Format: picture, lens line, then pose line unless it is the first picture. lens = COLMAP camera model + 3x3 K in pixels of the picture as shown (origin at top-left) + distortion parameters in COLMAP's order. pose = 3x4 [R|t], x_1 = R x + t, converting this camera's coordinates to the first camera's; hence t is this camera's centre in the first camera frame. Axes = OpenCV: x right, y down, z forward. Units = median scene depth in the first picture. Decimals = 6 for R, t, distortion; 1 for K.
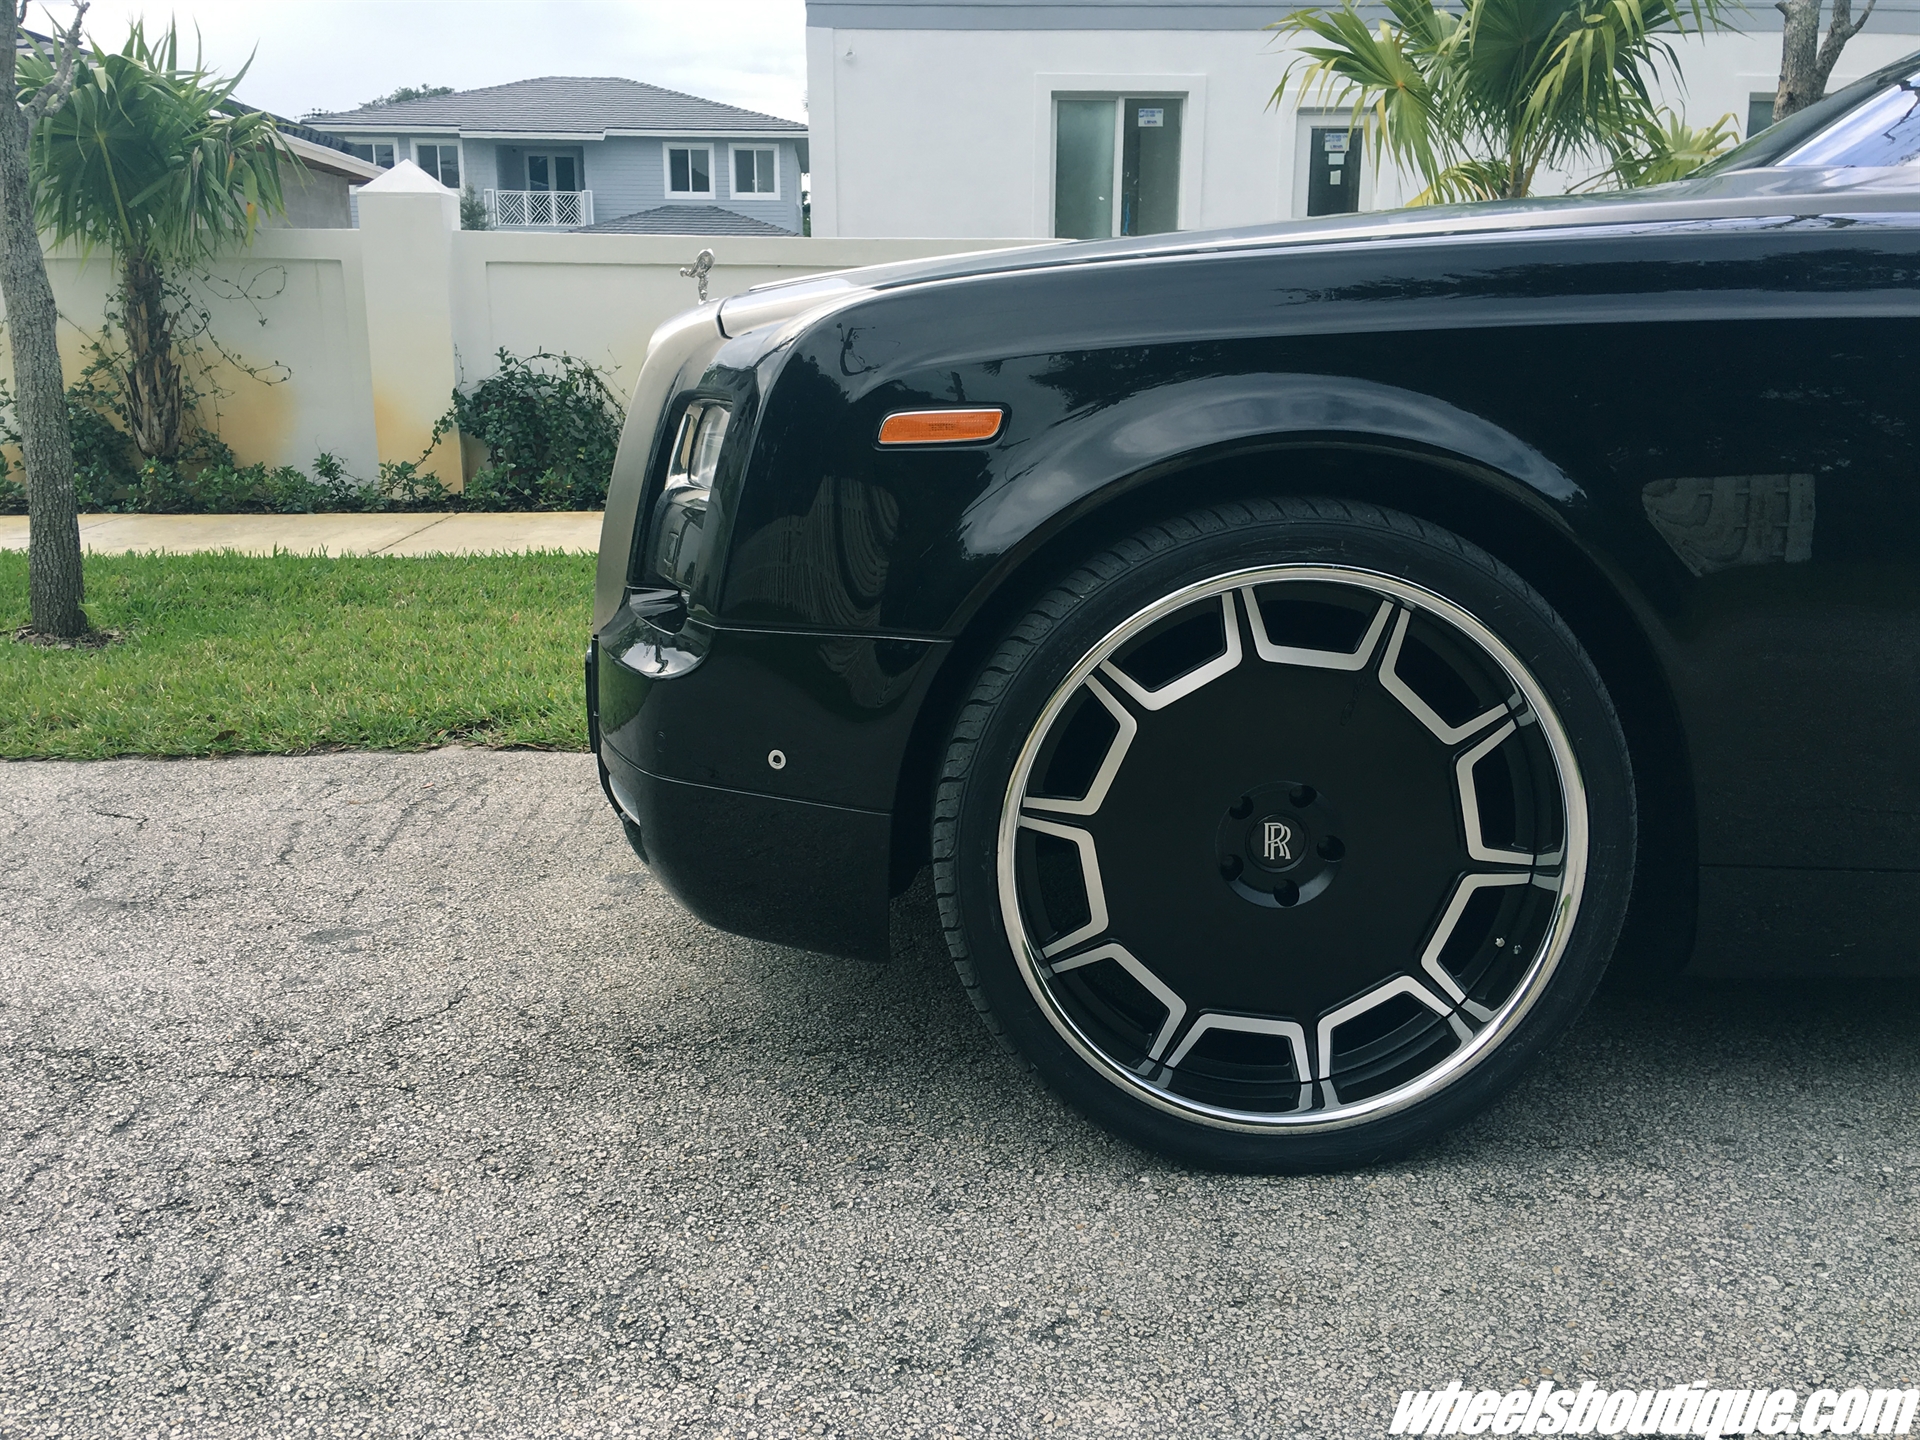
lens RADIAL K [[1685.4, 0, 950.8], [0, 1685.4, 716.8], [0, 0, 1]] dist [0.121597, -0.191648]
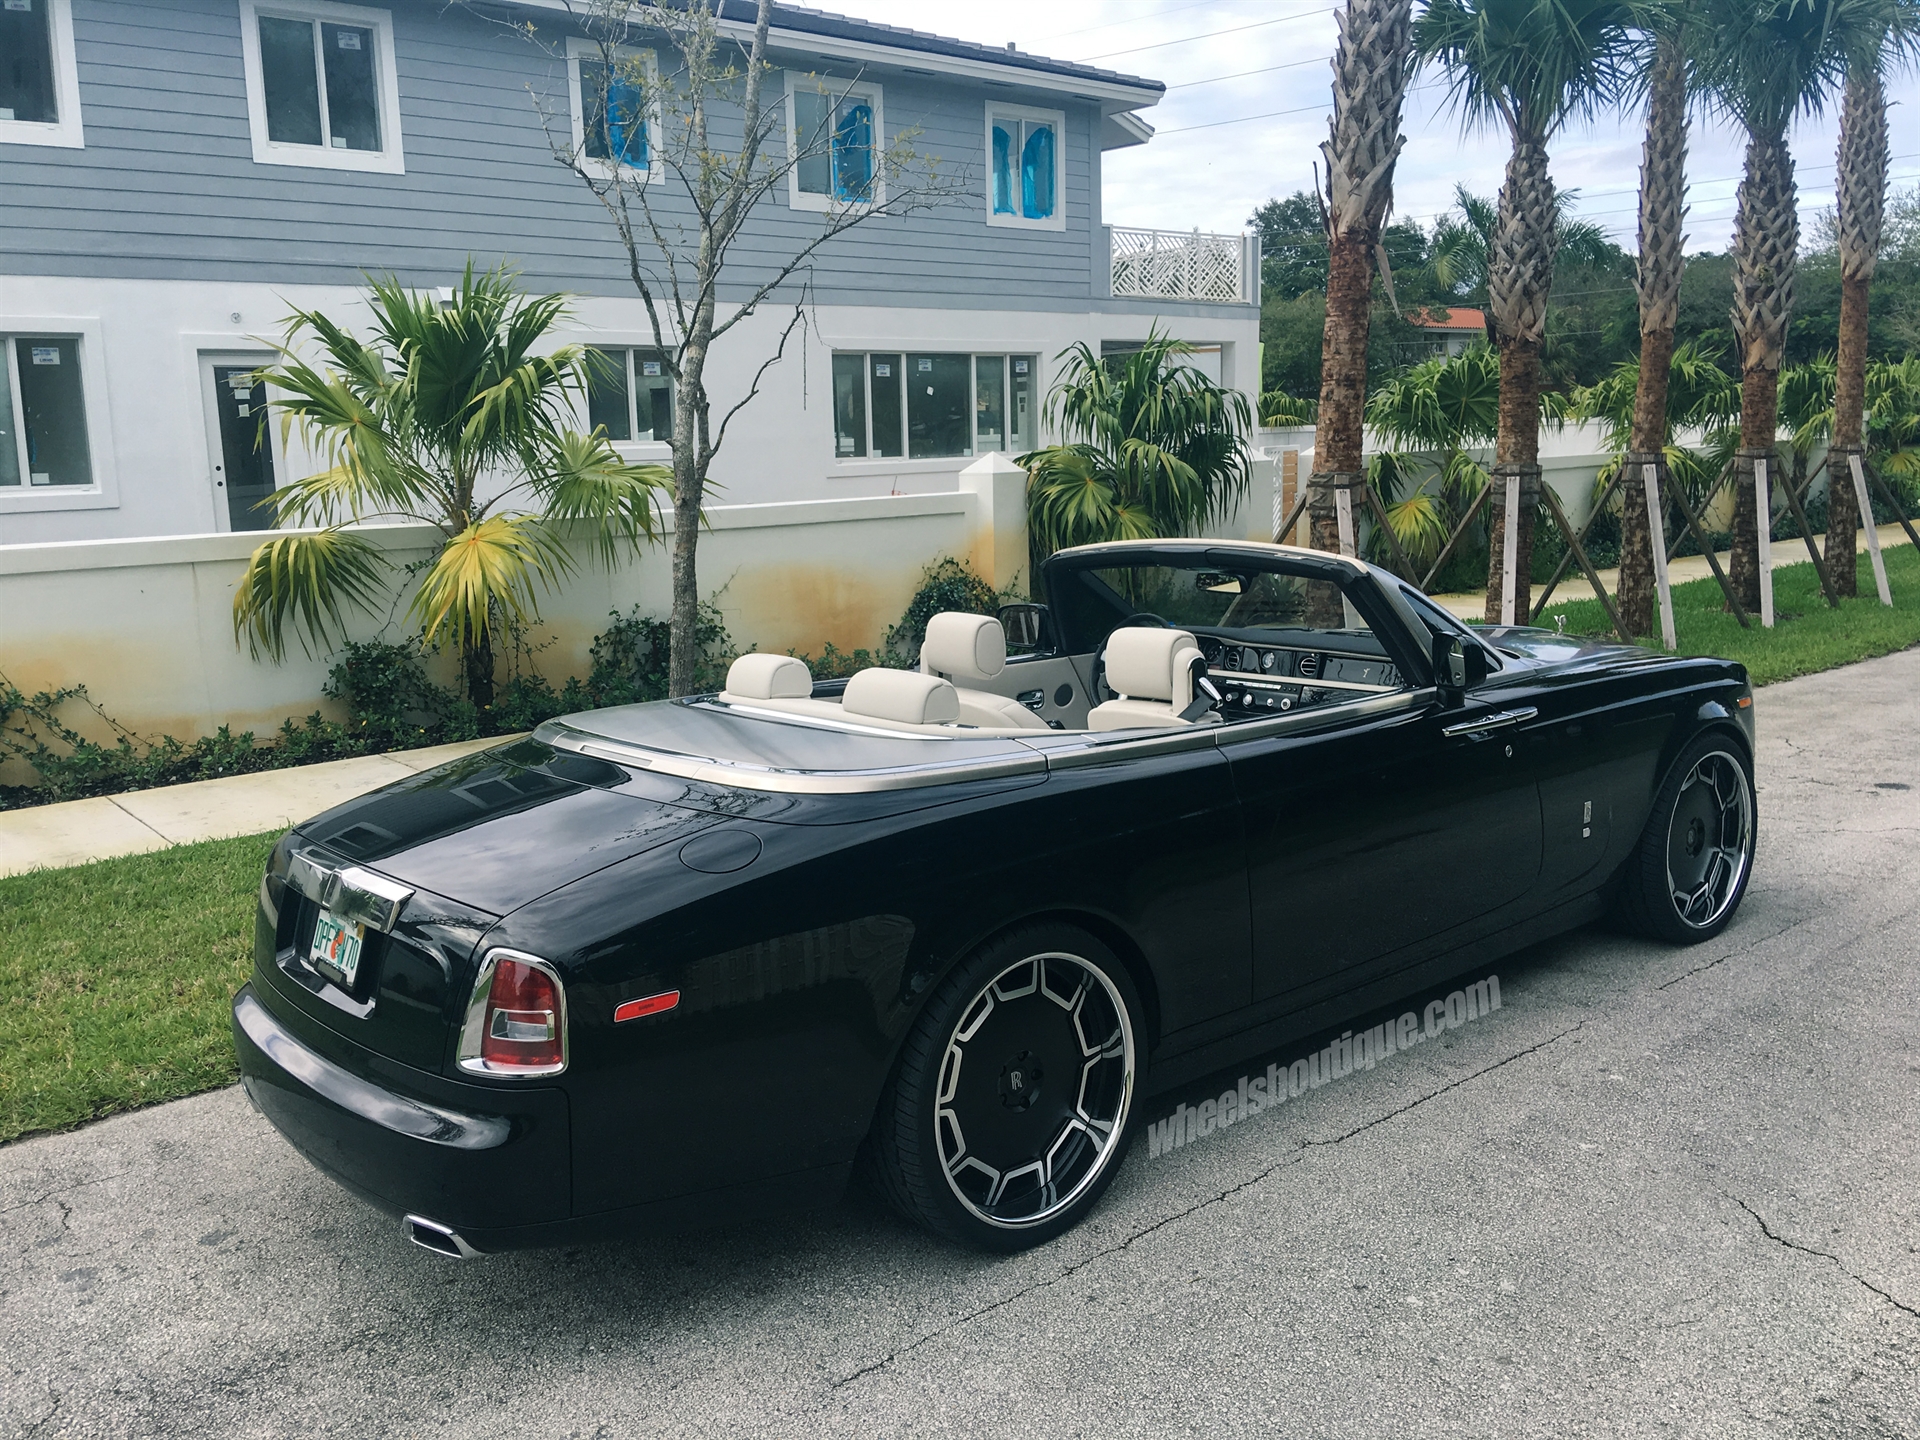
lens RADIAL K [[1622.3, 0, 948.8], [0, 1622.3, 705.1], [0, 0, 1]] dist [0.127530, -0.202880]
pose [[0.795920, -0.121191, 0.593148, -0.221842], [0.163670, 0.986349, -0.018092, -0.129328], [-0.582858, 0.111481, 0.804890, -0.304161]]
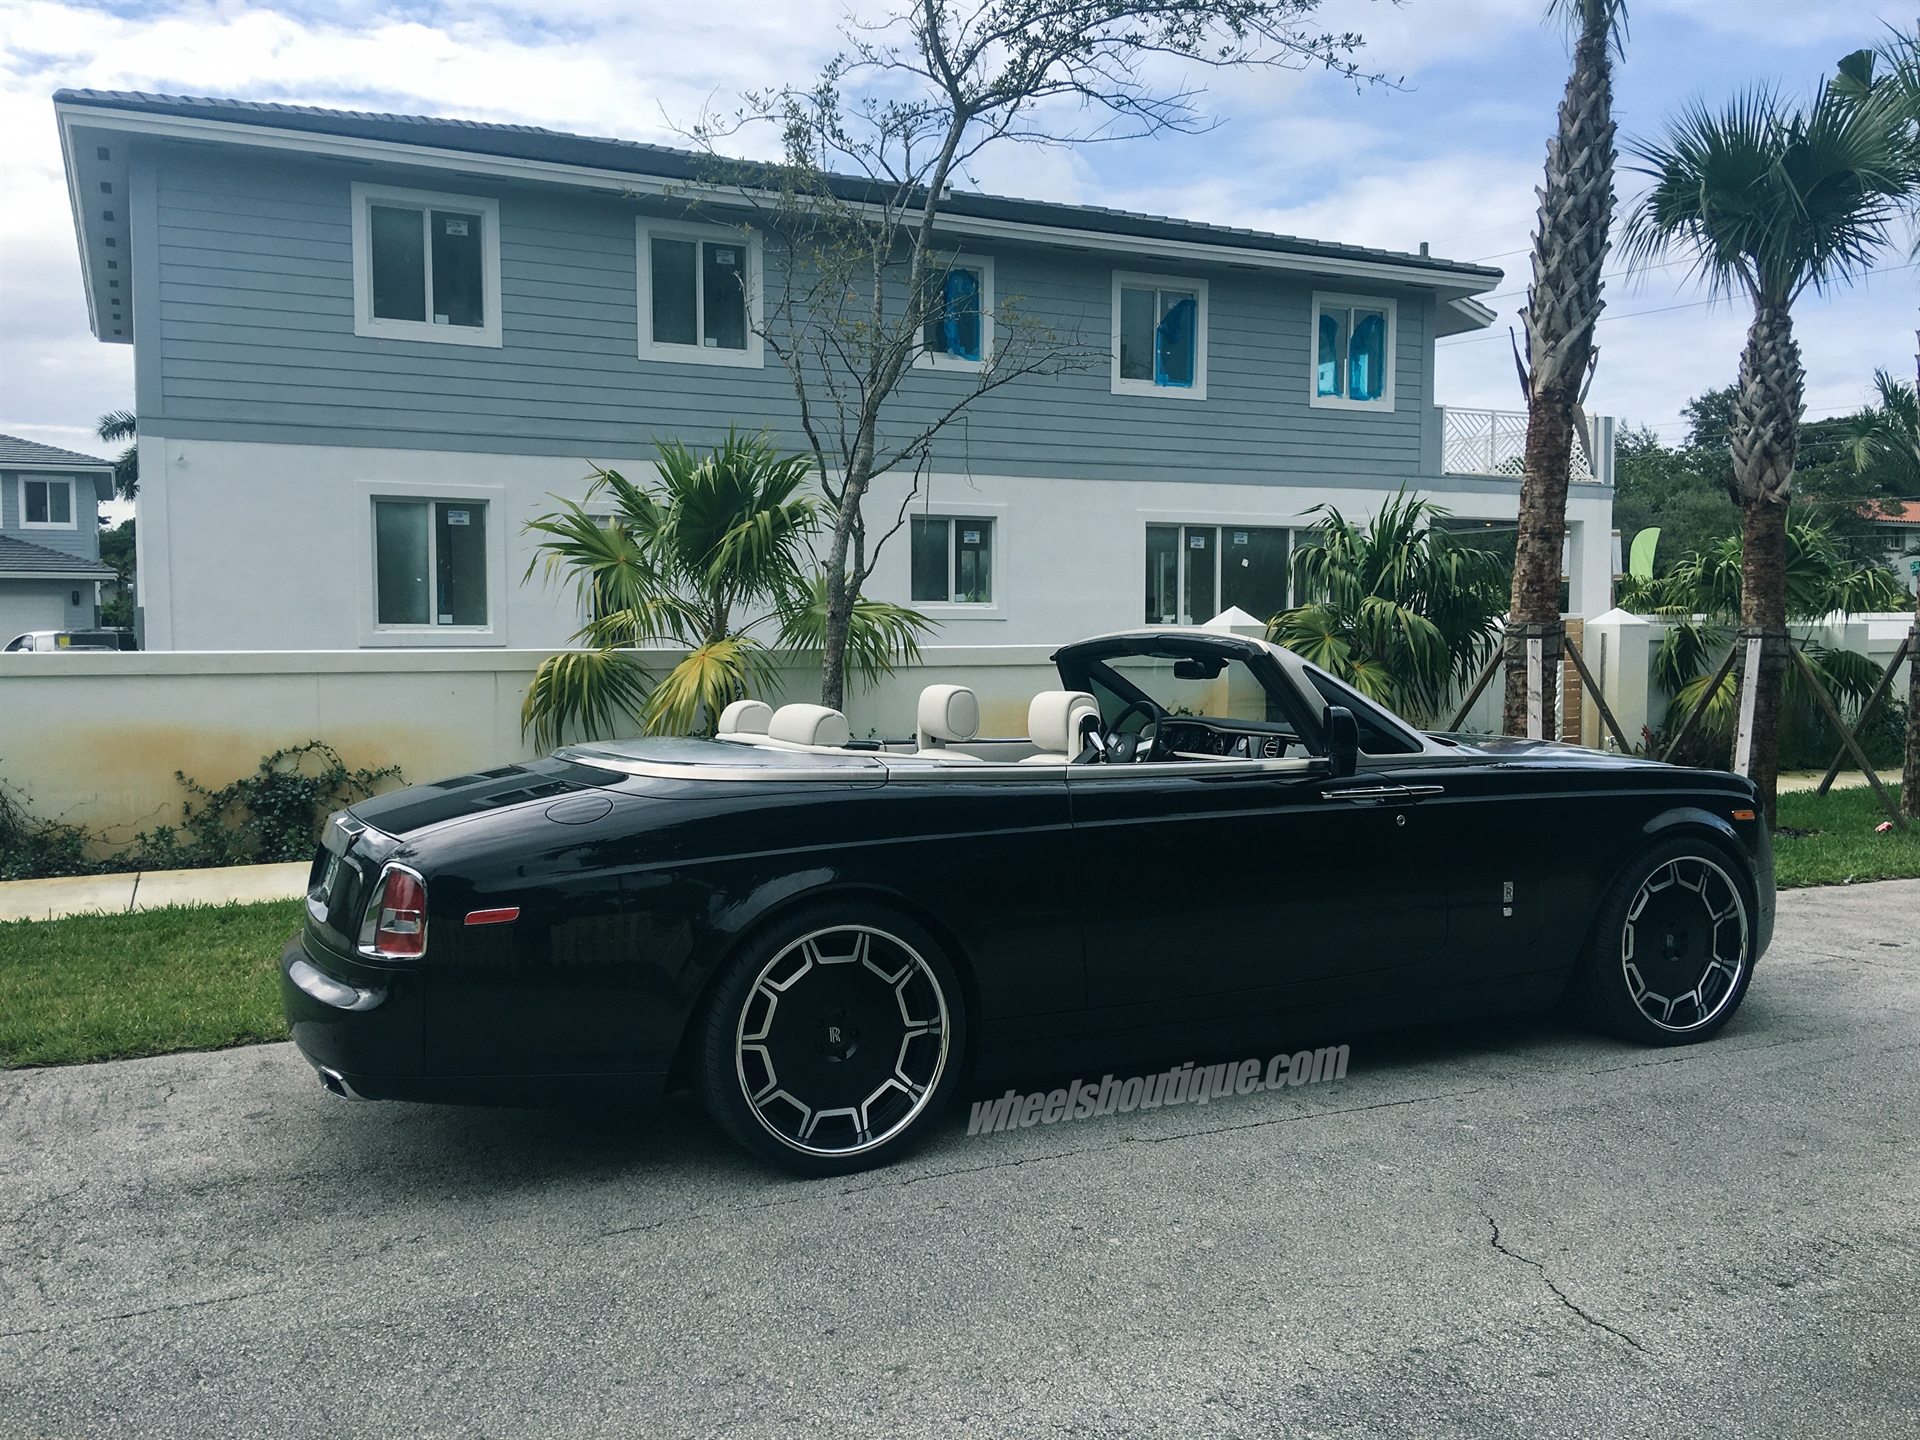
lens RADIAL K [[1619.3, 0, 948.6], [0, 1619.3, 707.7], [0, 0, 1]] dist [0.125739, -0.195805]
pose [[0.922437, -0.021051, 0.385573, -0.047751], [0.089970, 0.982748, -0.161590, 0.012772], [-0.375519, 0.183746, 0.908418, -0.582265]]
